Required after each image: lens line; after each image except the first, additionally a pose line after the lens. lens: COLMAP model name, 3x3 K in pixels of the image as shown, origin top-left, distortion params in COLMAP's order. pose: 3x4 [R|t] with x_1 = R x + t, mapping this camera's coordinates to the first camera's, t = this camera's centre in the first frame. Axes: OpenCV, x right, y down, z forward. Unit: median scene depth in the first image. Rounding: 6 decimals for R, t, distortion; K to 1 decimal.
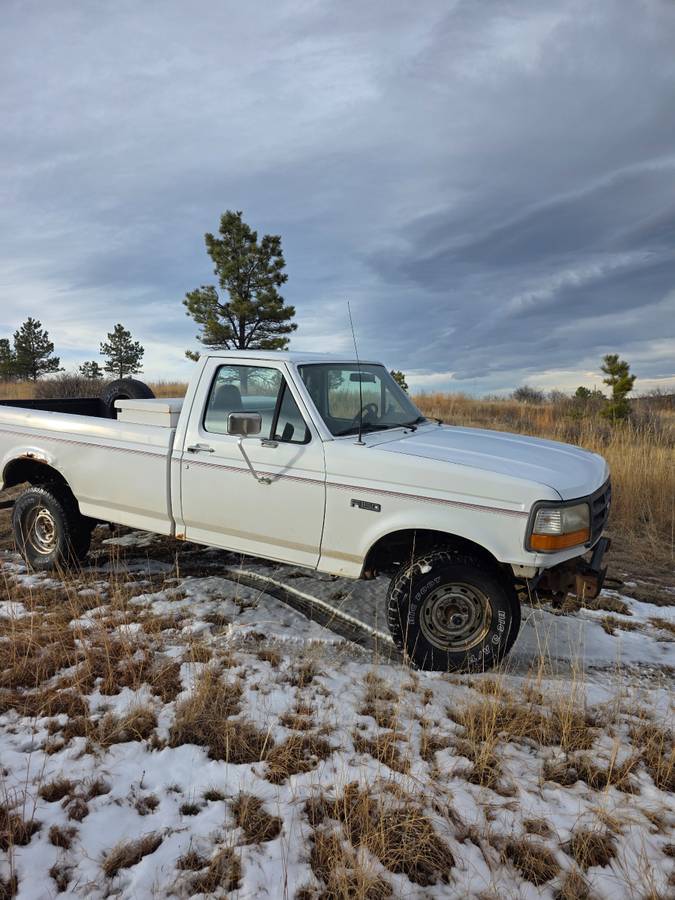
lens RADIAL K [[604.2, 0, 335.6], [0, 604.2, 459.9], [0, 0, 1]] dist [0.055945, -0.052354]
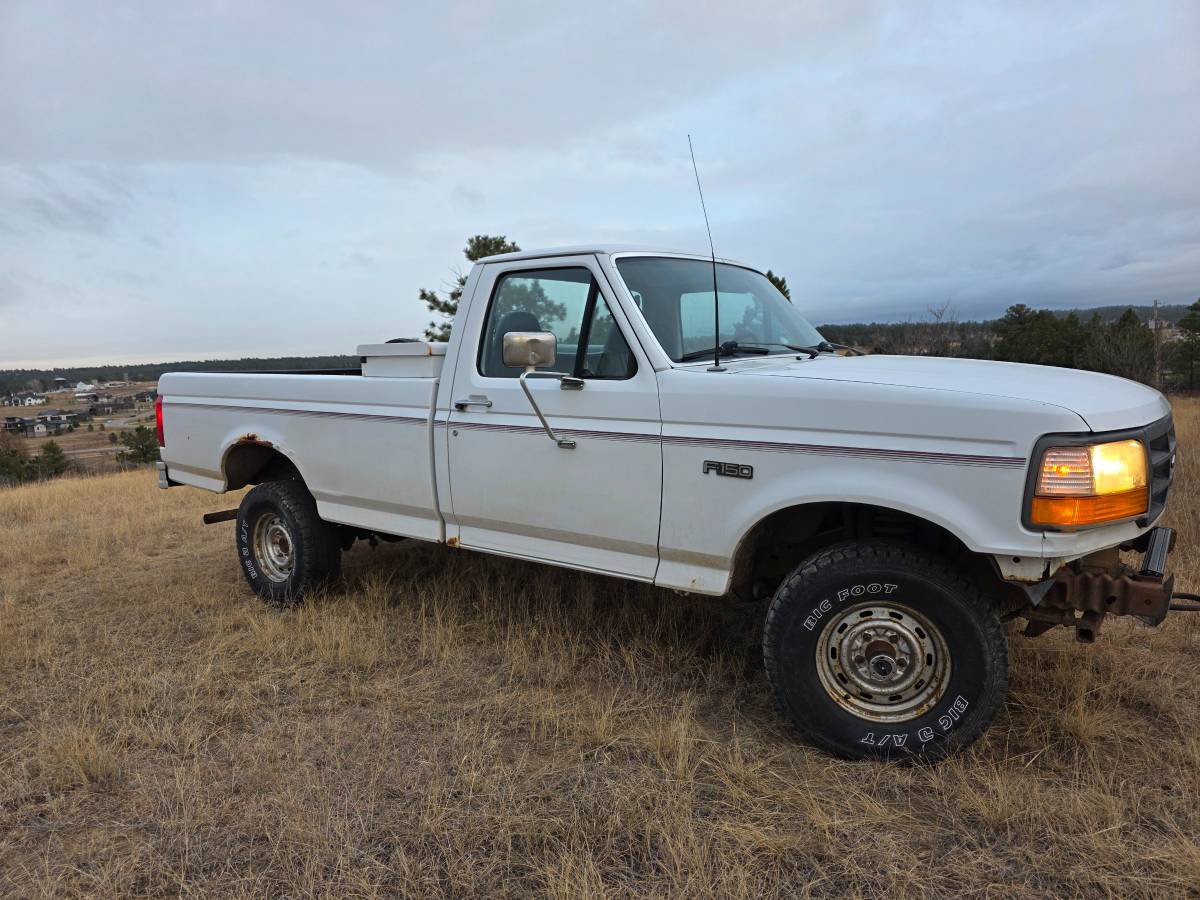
lens RADIAL K [[805.5, 0, 600.0], [0, 805.5, 464.5], [0, 0, 1]] dist [0.055945, -0.052354]
pose [[0.987532, -0.040888, -0.152016, 0.044811], [0.037506, 0.998982, -0.025047, 0.082970], [0.152886, 0.019033, 0.988061, 0.189943]]
